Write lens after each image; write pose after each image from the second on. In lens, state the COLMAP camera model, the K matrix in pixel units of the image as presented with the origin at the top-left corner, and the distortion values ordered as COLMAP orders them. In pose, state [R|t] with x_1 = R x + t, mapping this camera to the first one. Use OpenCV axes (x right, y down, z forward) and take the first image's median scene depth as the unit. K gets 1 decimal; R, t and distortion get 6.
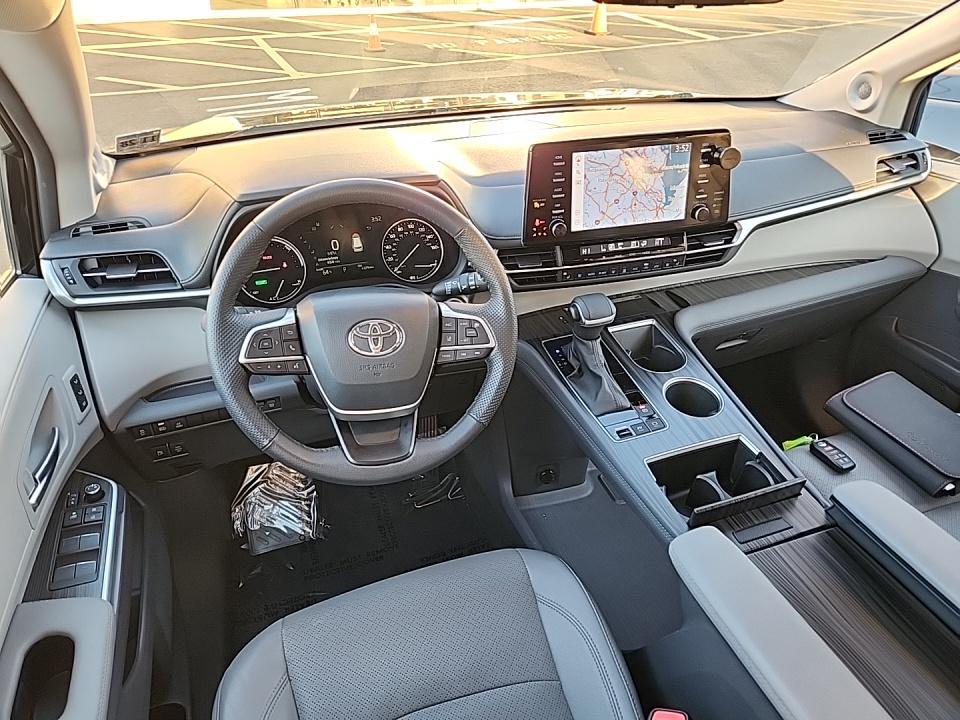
lens RADIAL K [[645.2, 0, 478.3], [0, 645.2, 356.4], [0, 0, 1]] dist [0.021564, -0.023963]
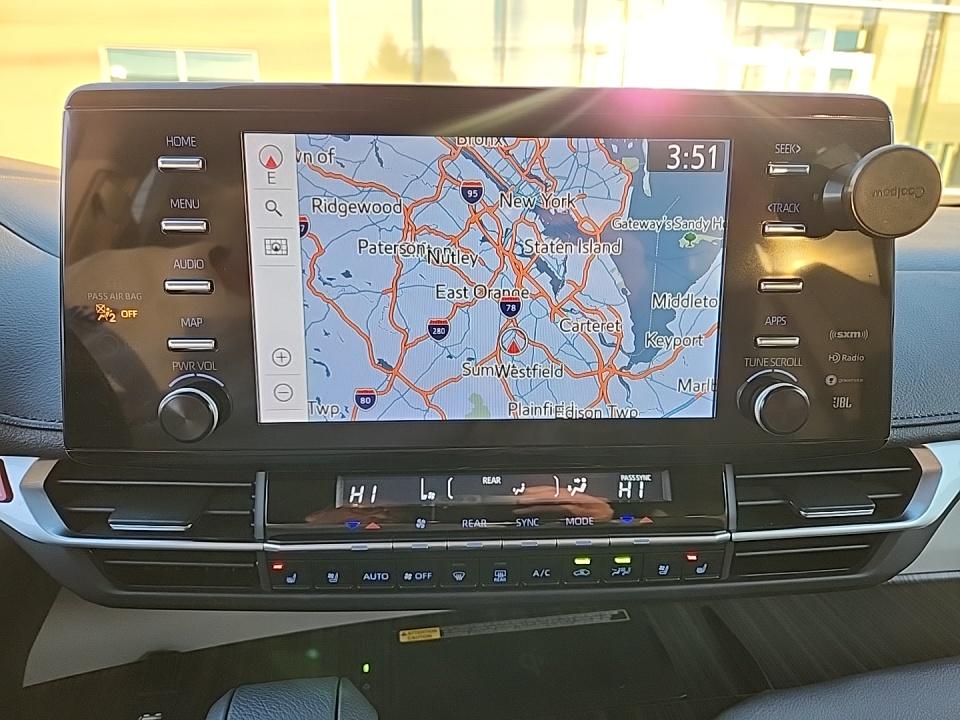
lens RADIAL K [[645.2, 0, 482.9], [0, 645.2, 360.0], [0, 0, 1]] dist [0.021564, -0.023963]
pose [[0.981362, 0.072972, -0.177773, 0.274765], [-0.118403, 0.958245, -0.260283, -0.156101], [0.151357, 0.276480, 0.949026, 0.732599]]
